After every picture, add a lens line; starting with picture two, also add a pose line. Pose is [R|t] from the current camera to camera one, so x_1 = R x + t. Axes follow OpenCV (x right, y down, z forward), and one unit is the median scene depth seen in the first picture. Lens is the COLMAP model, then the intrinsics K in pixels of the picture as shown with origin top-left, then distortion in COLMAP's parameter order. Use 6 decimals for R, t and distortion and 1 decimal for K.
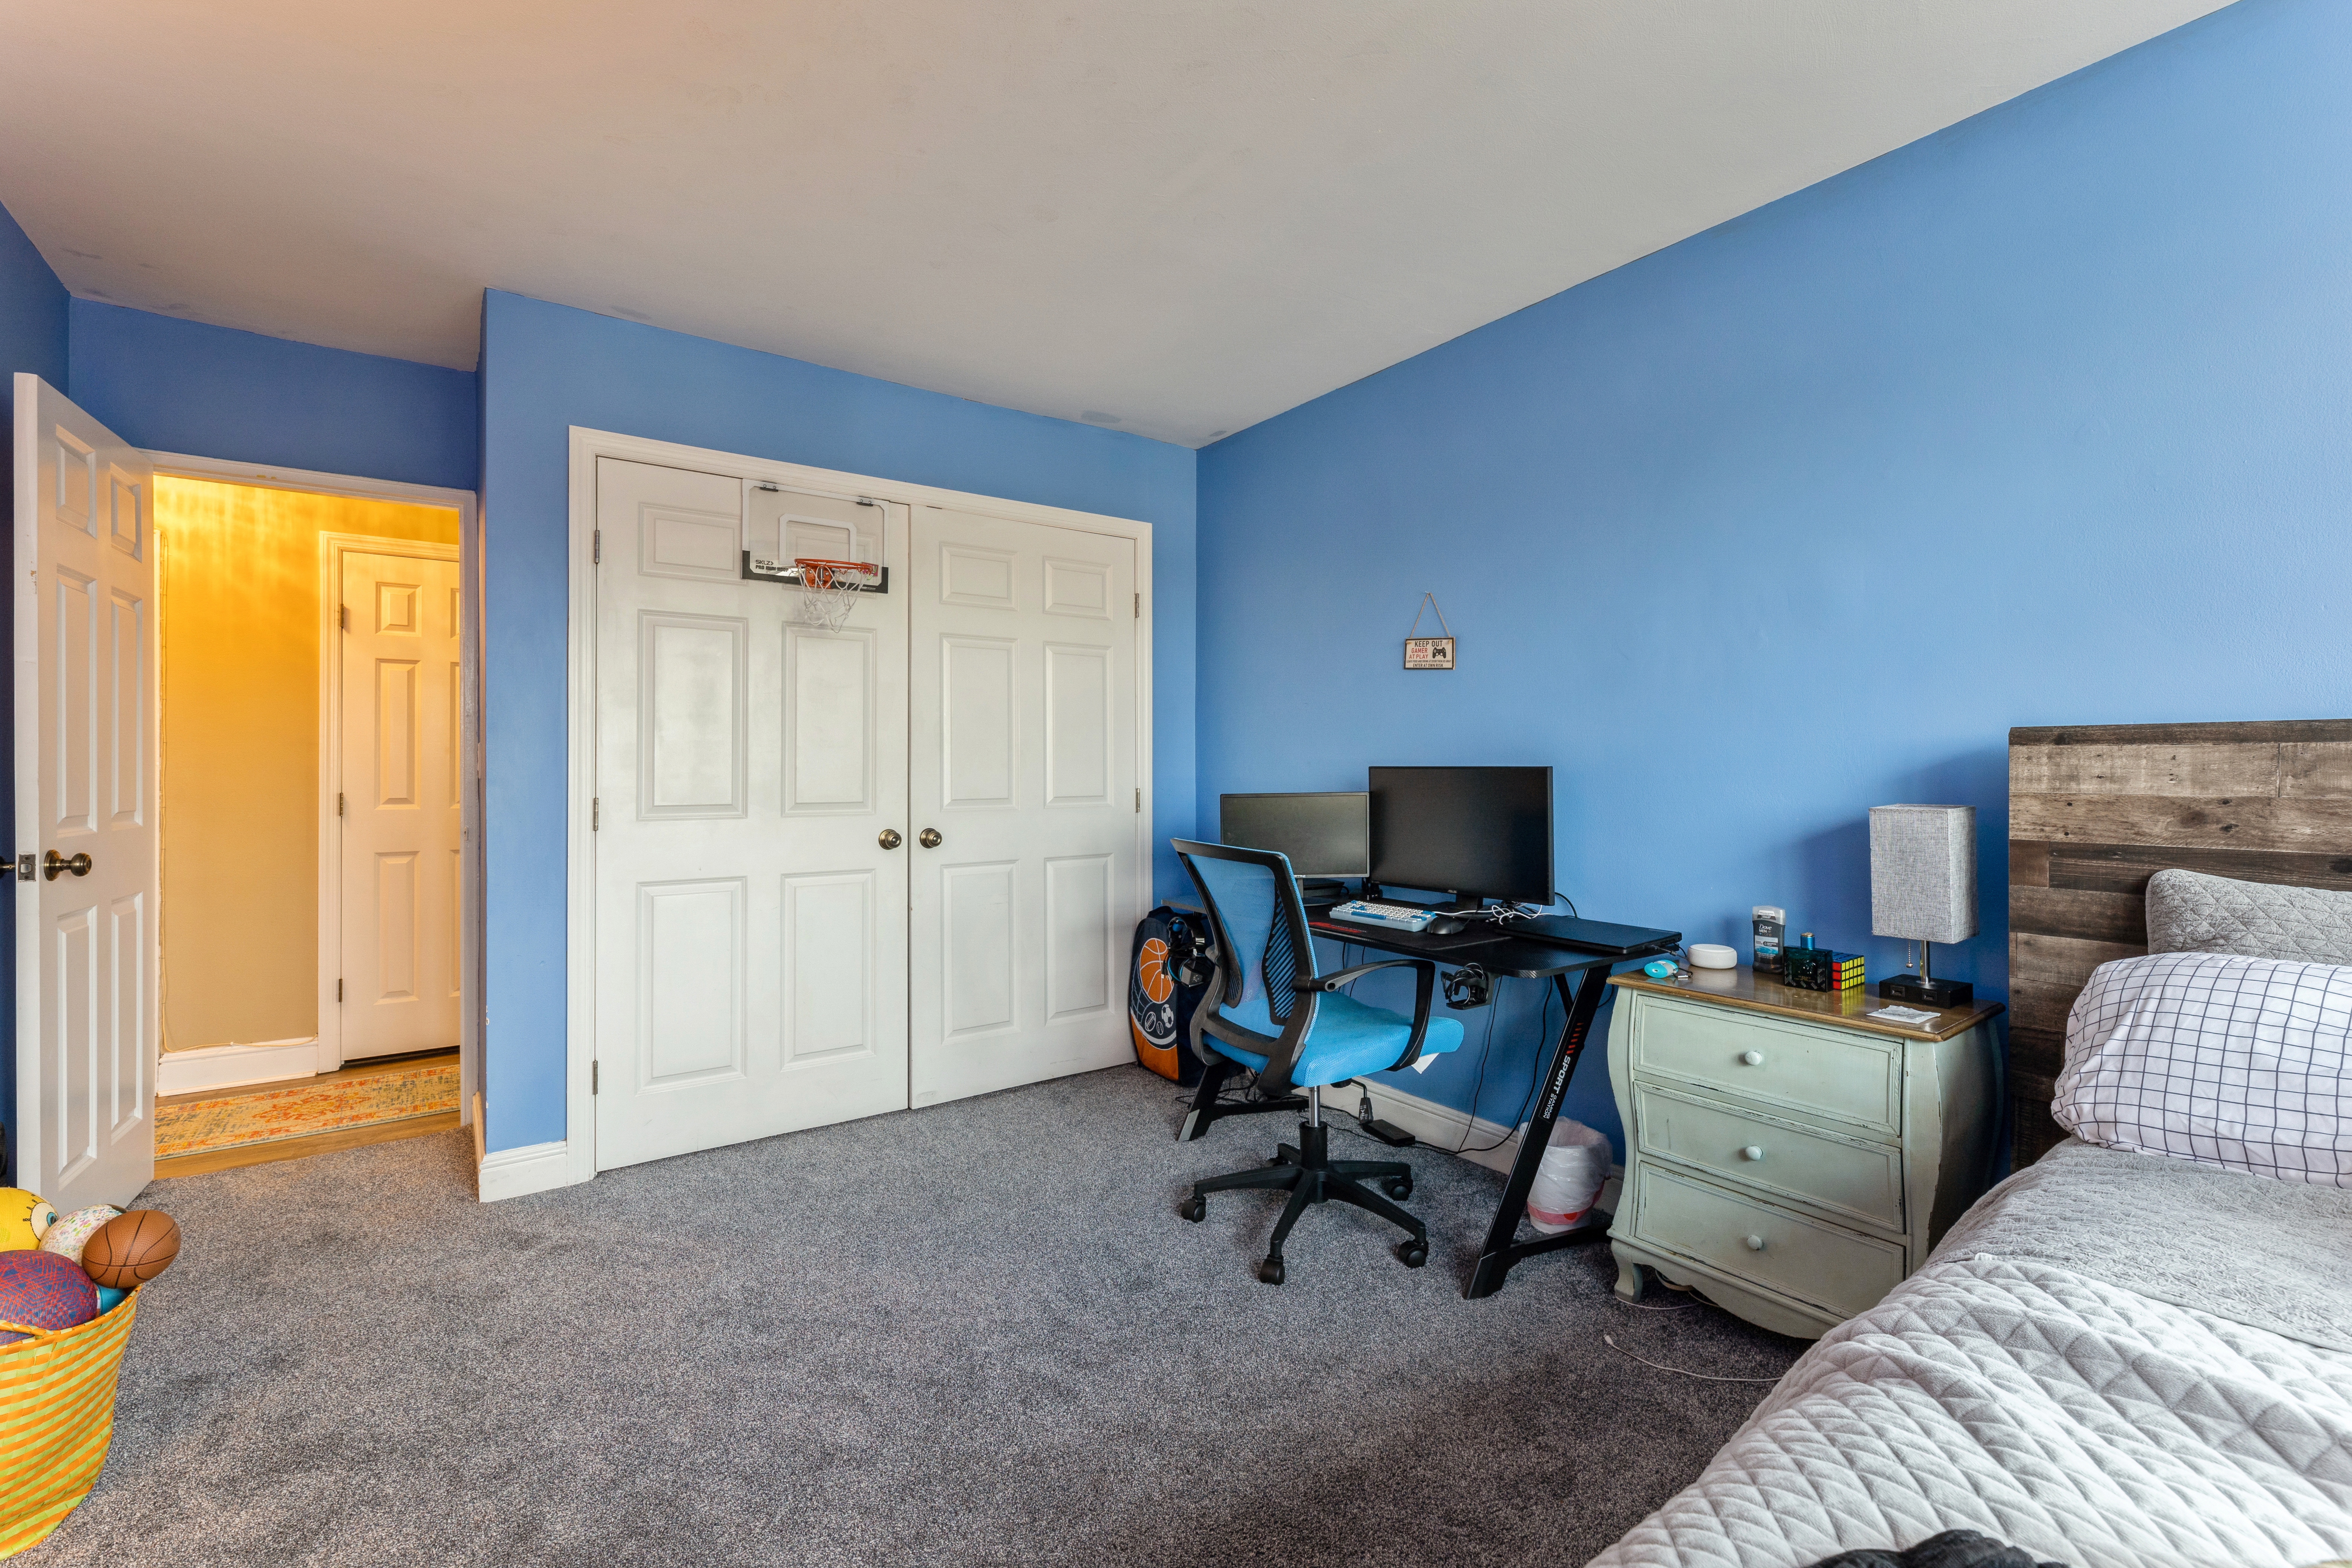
lens RADIAL K [[996.6, 0, 1162.3], [0, 996.6, 779.5], [0, 0, 1]] dist [0.002019, -0.000781]
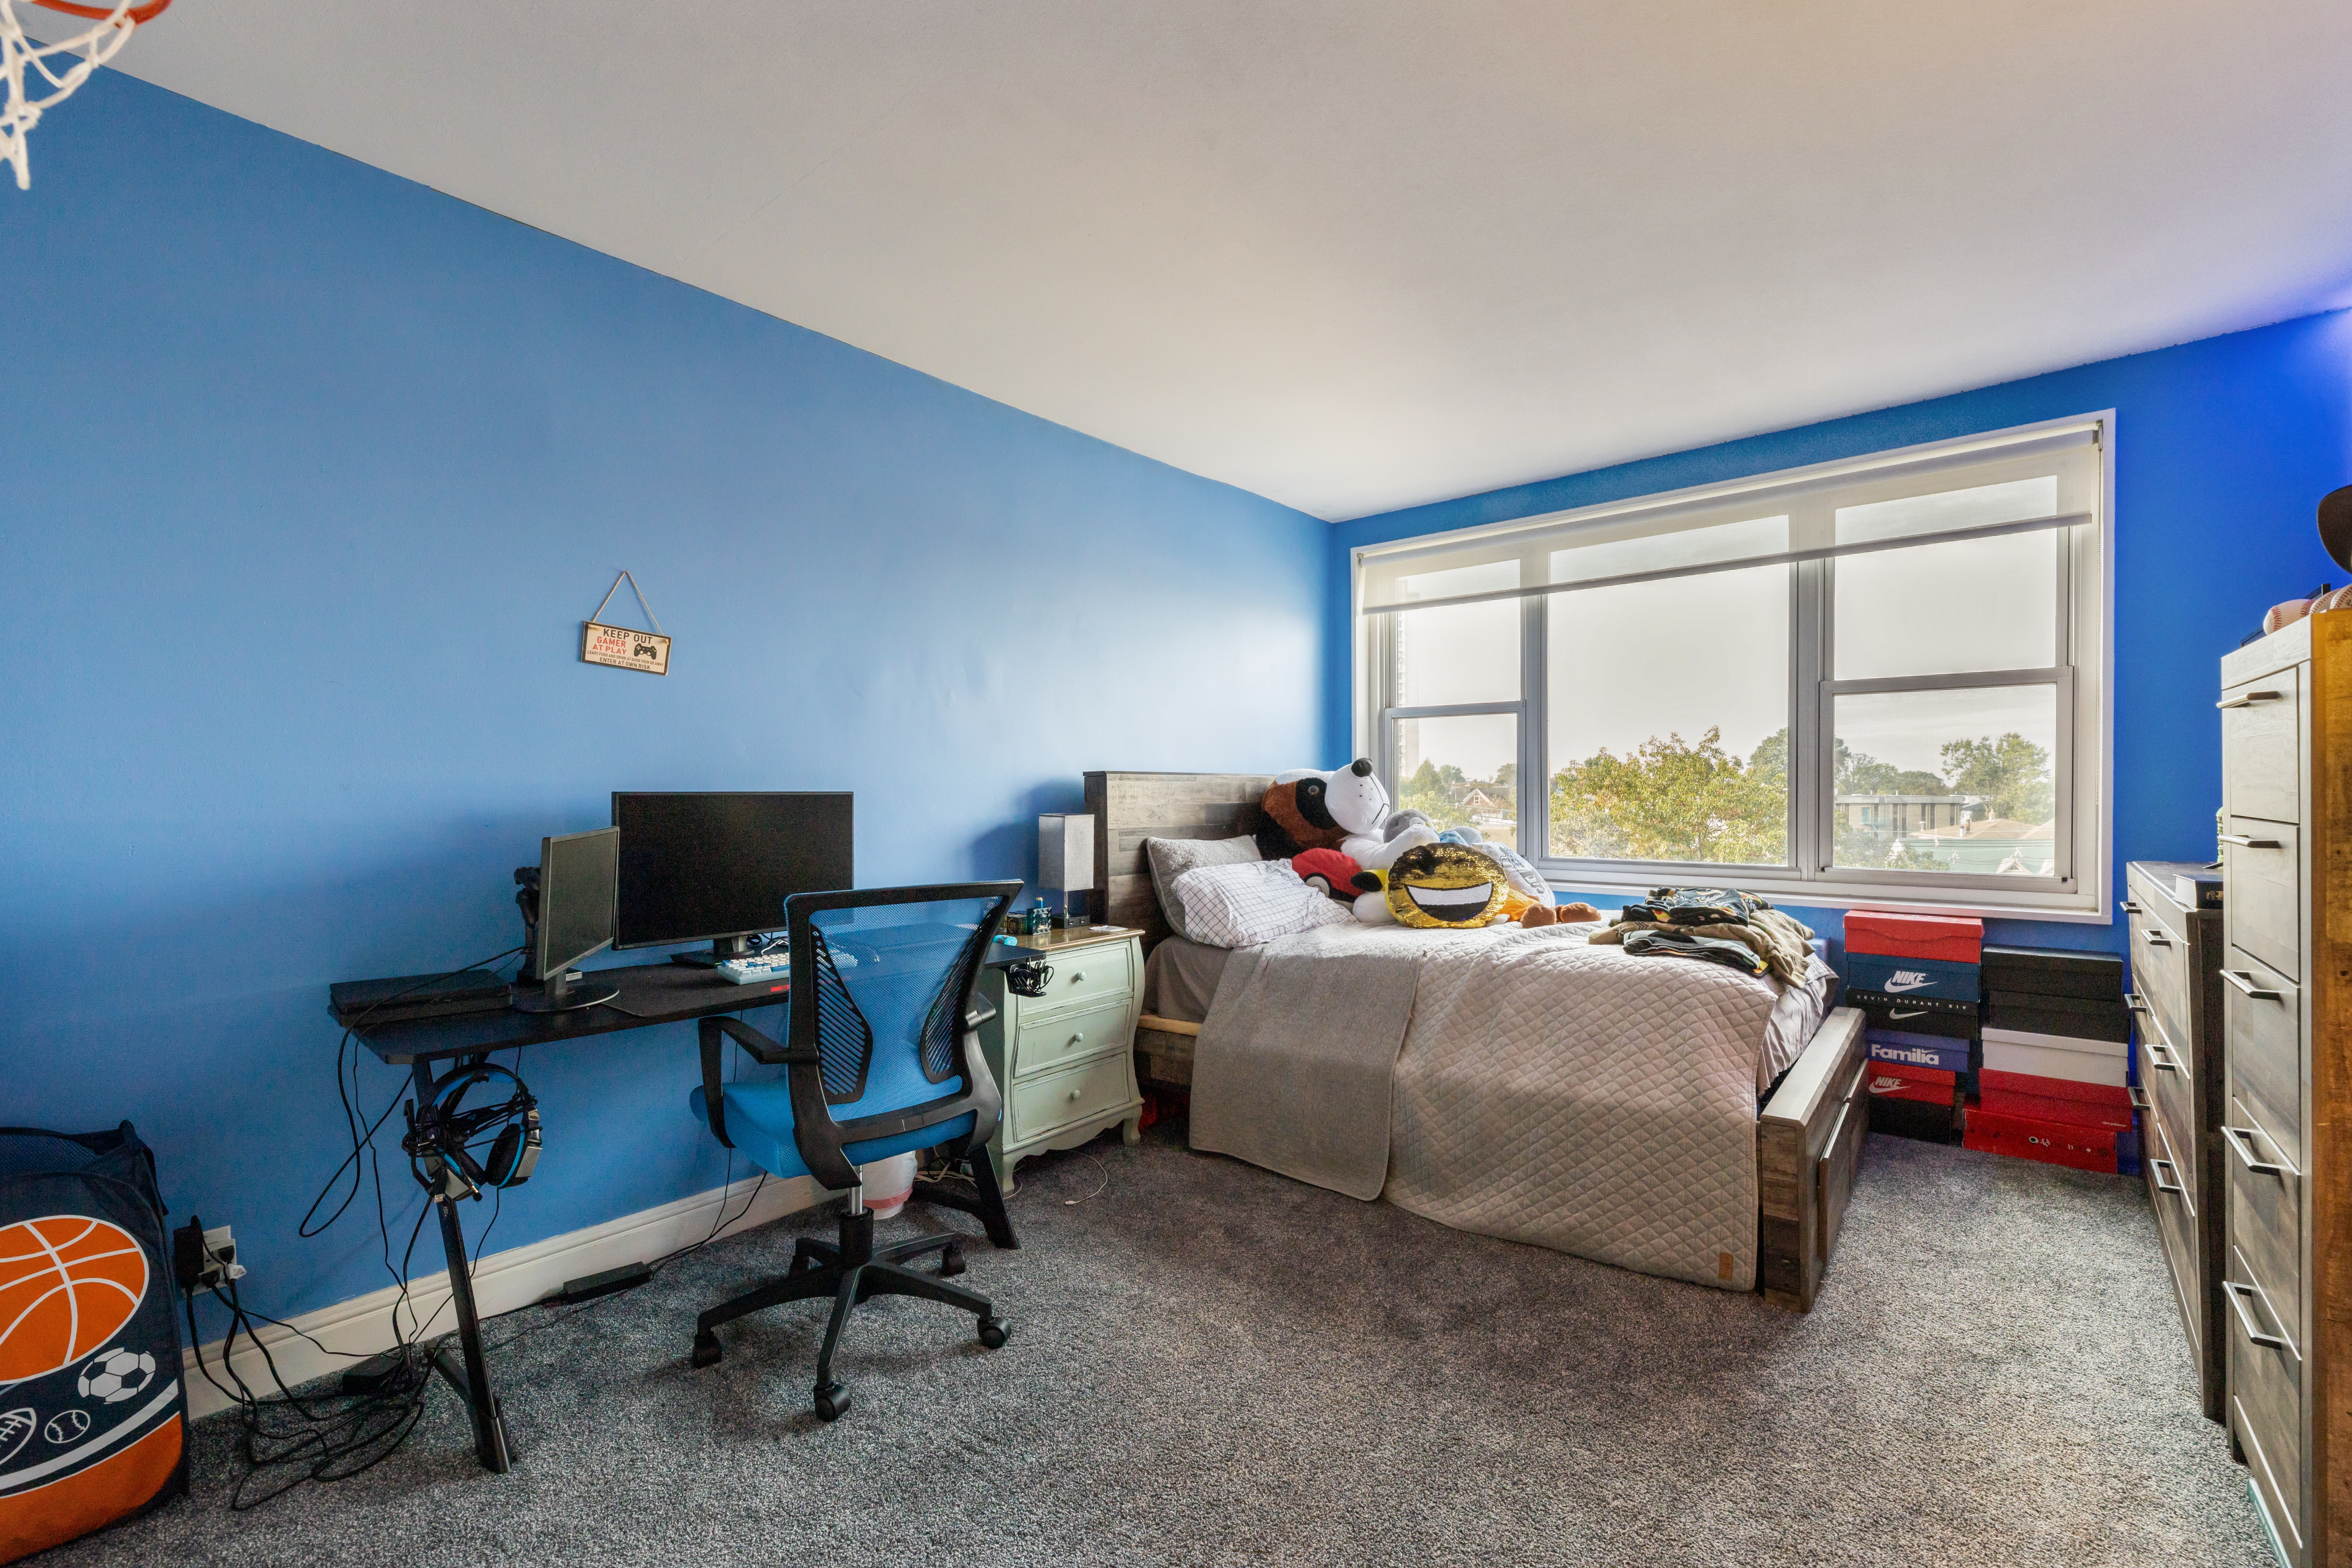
lens RADIAL K [[996.6, 0, 1175.6], [0, 996.6, 814.1], [0, 0, 1]] dist [0.002019, -0.000781]
pose [[-0.240536, -0.023808, 0.970348, -0.626583], [0.013267, 0.999525, 0.027813, -0.012497], [-0.970550, 0.019564, -0.240106, 0.798380]]
